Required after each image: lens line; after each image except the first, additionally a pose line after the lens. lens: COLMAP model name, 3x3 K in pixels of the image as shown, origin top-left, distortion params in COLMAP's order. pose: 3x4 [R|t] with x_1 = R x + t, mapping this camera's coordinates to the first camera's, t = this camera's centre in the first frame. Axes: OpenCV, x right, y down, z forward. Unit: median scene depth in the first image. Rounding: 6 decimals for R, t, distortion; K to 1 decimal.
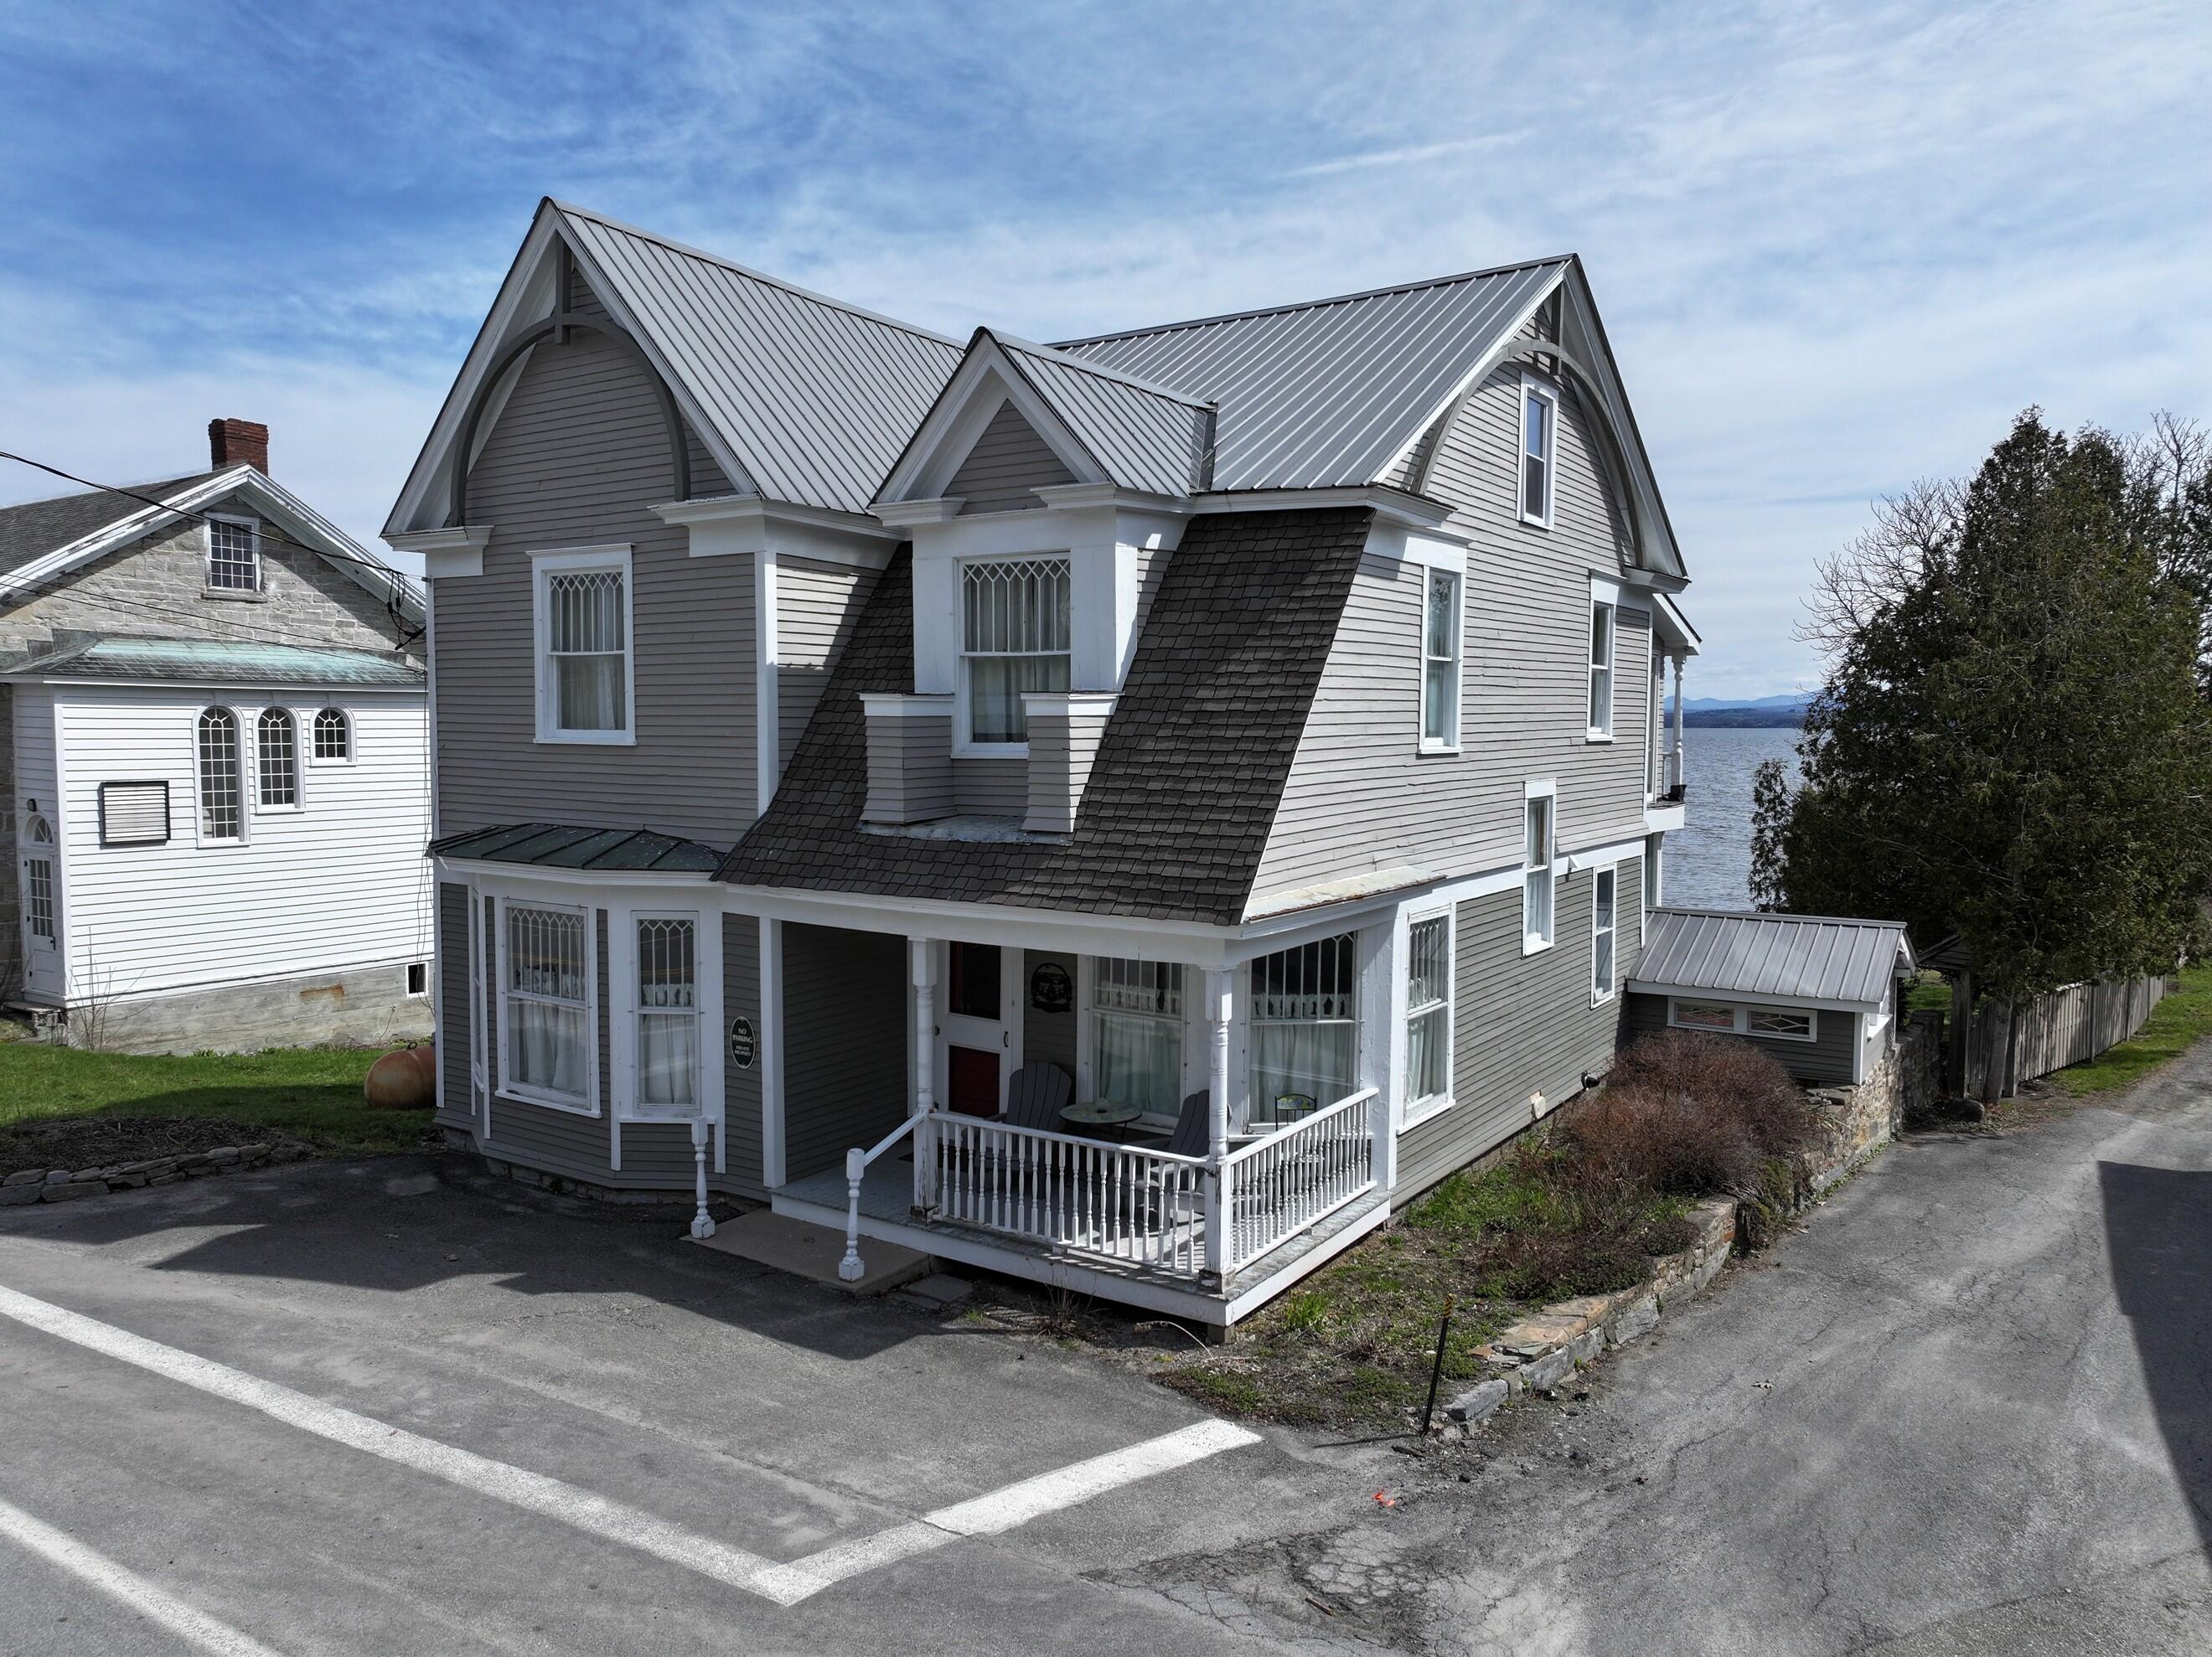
lens RADIAL K [[1554.1, 0, 1106.0], [0, 1554.1, 828.5], [0, 0, 1]] dist [-0.000009, 0.005119]
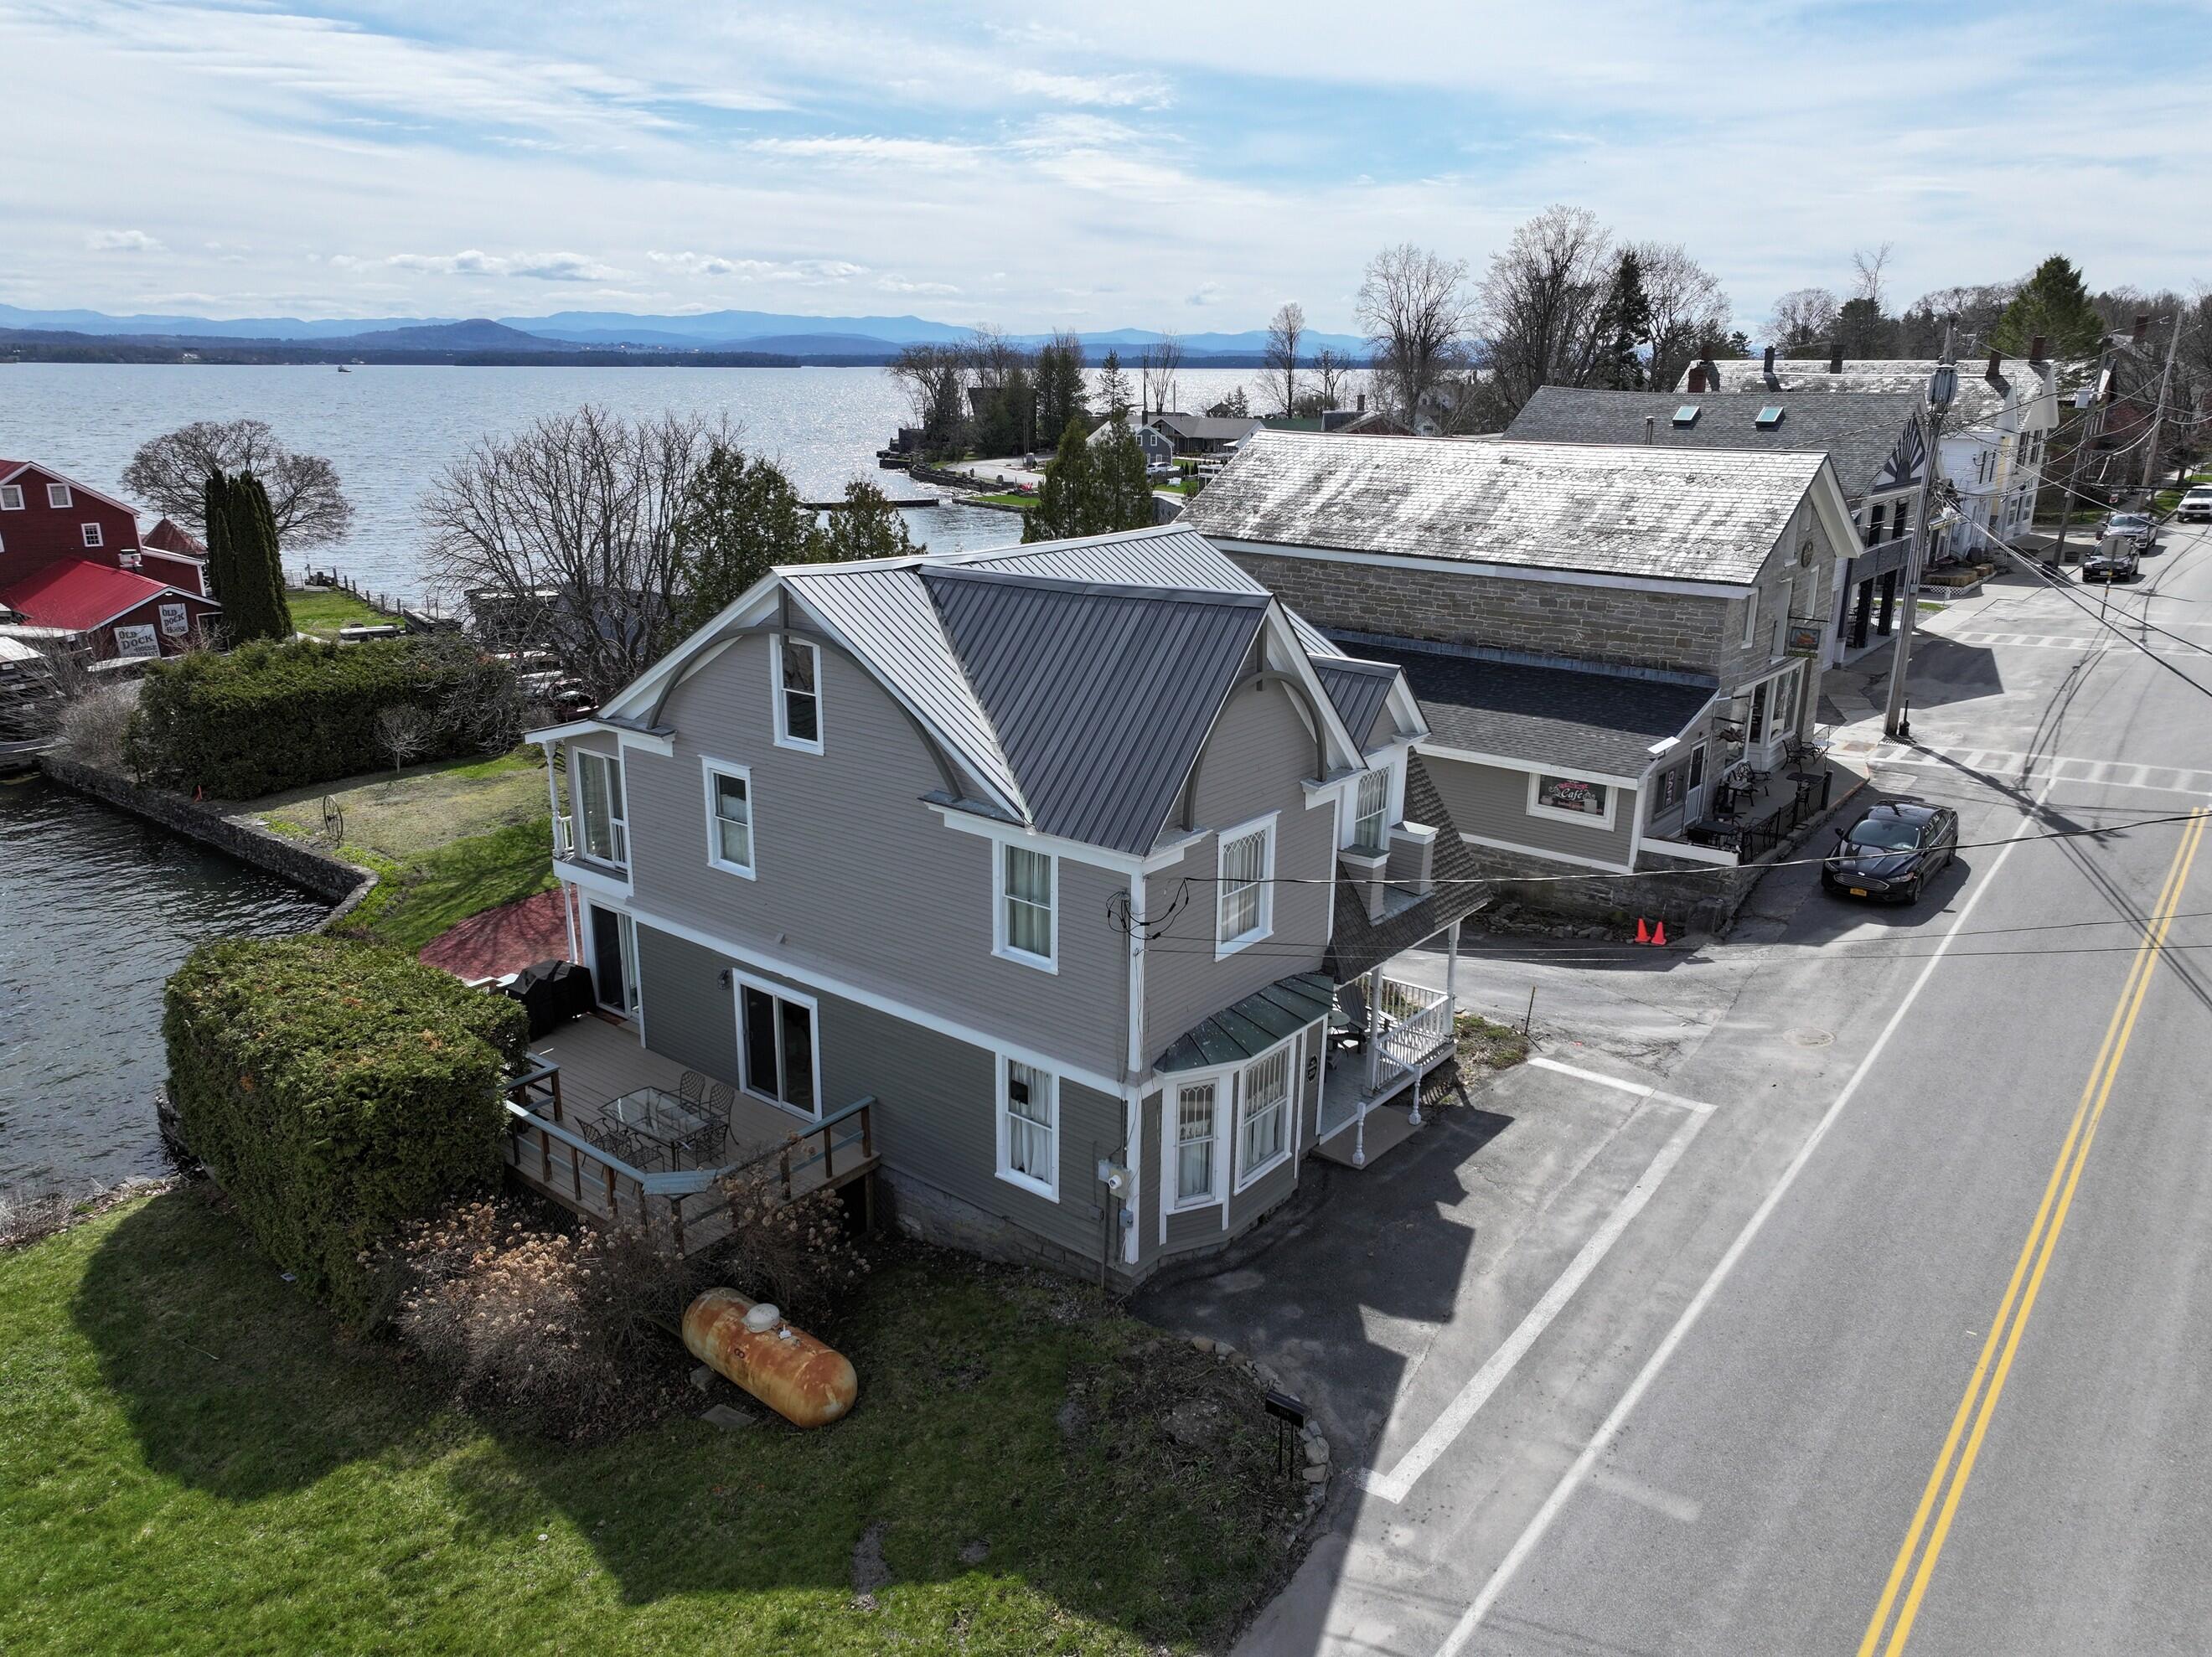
lens RADIAL K [[1525.6, 0, 1092.1], [0, 1525.6, 825.3], [0, 0, 1]] dist [0.002322, 0.007867]
pose [[0.087006, -0.287534, 0.953810, -1.885896], [0.054158, 0.957390, 0.283673, -0.651063], [-0.994735, 0.026976, 0.098871, 1.105113]]
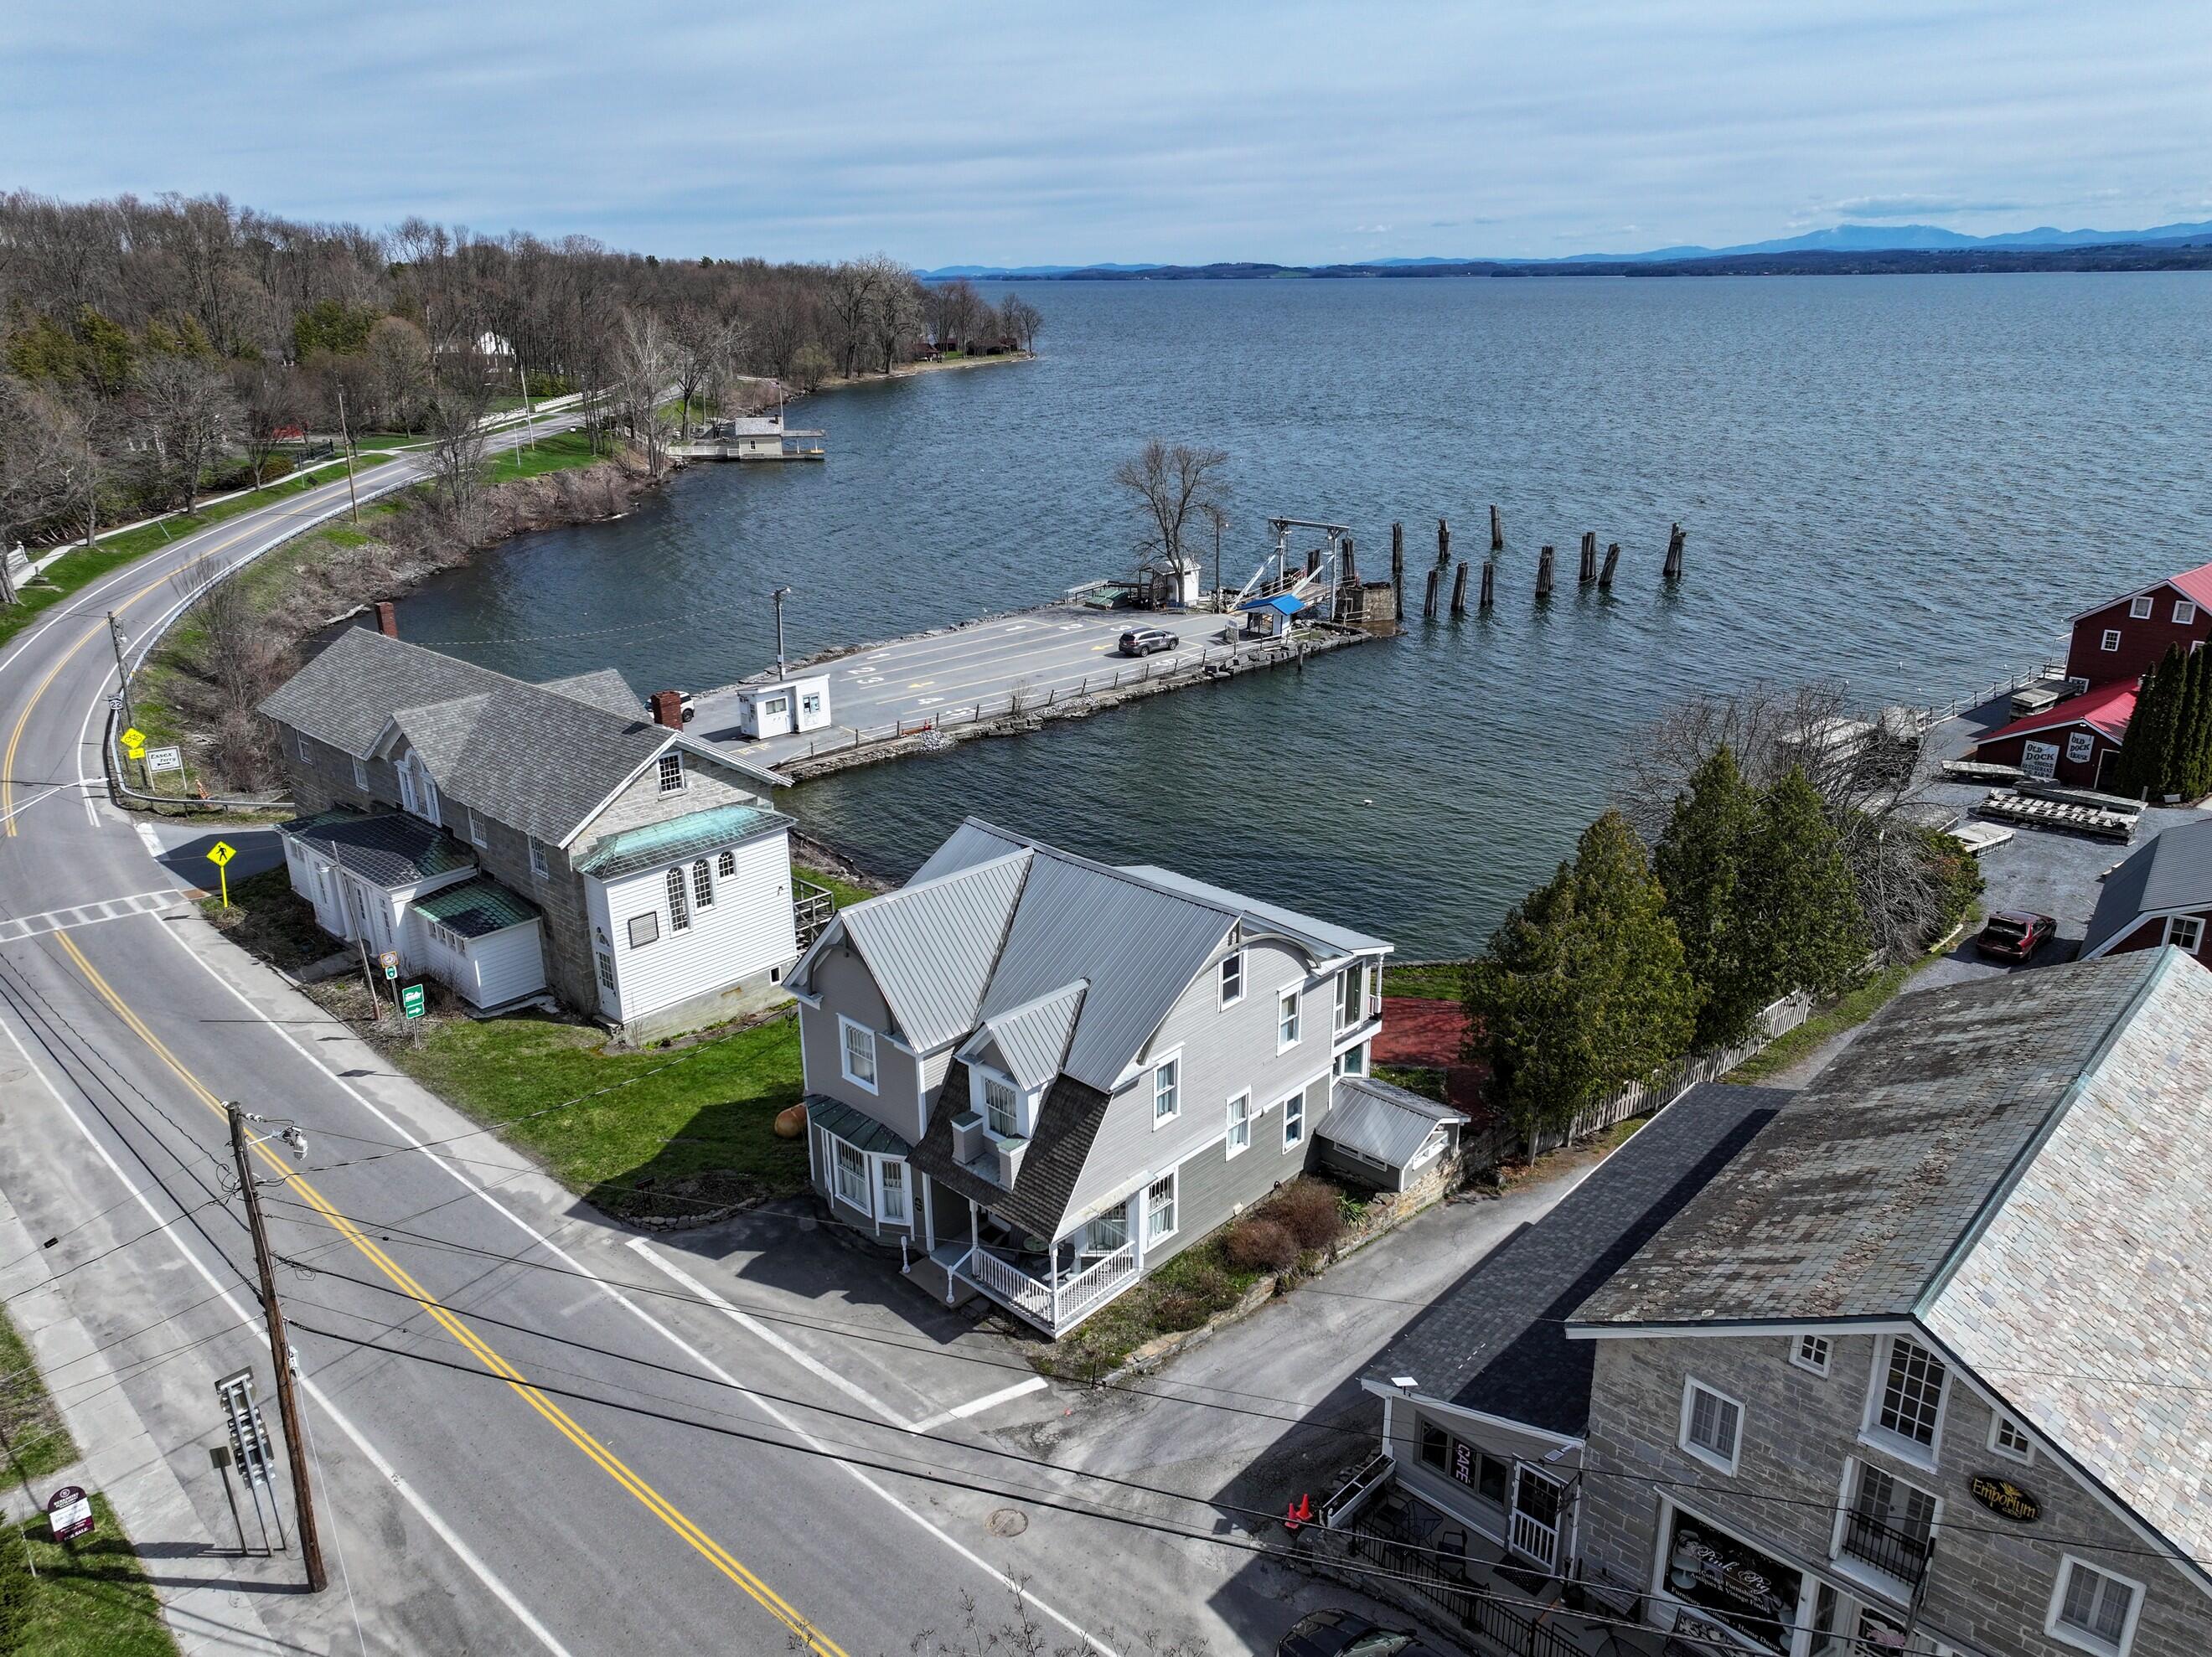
lens RADIAL K [[1554.1, 0, 1106.0], [0, 1554.1, 828.5], [0, 0, 1]] dist [-0.000009, 0.005119]
pose [[0.986326, 0.045349, -0.158445, 0.543543], [0.000602, 0.960400, 0.278625, -1.360082], [0.164806, -0.274910, 0.947240, -1.504678]]
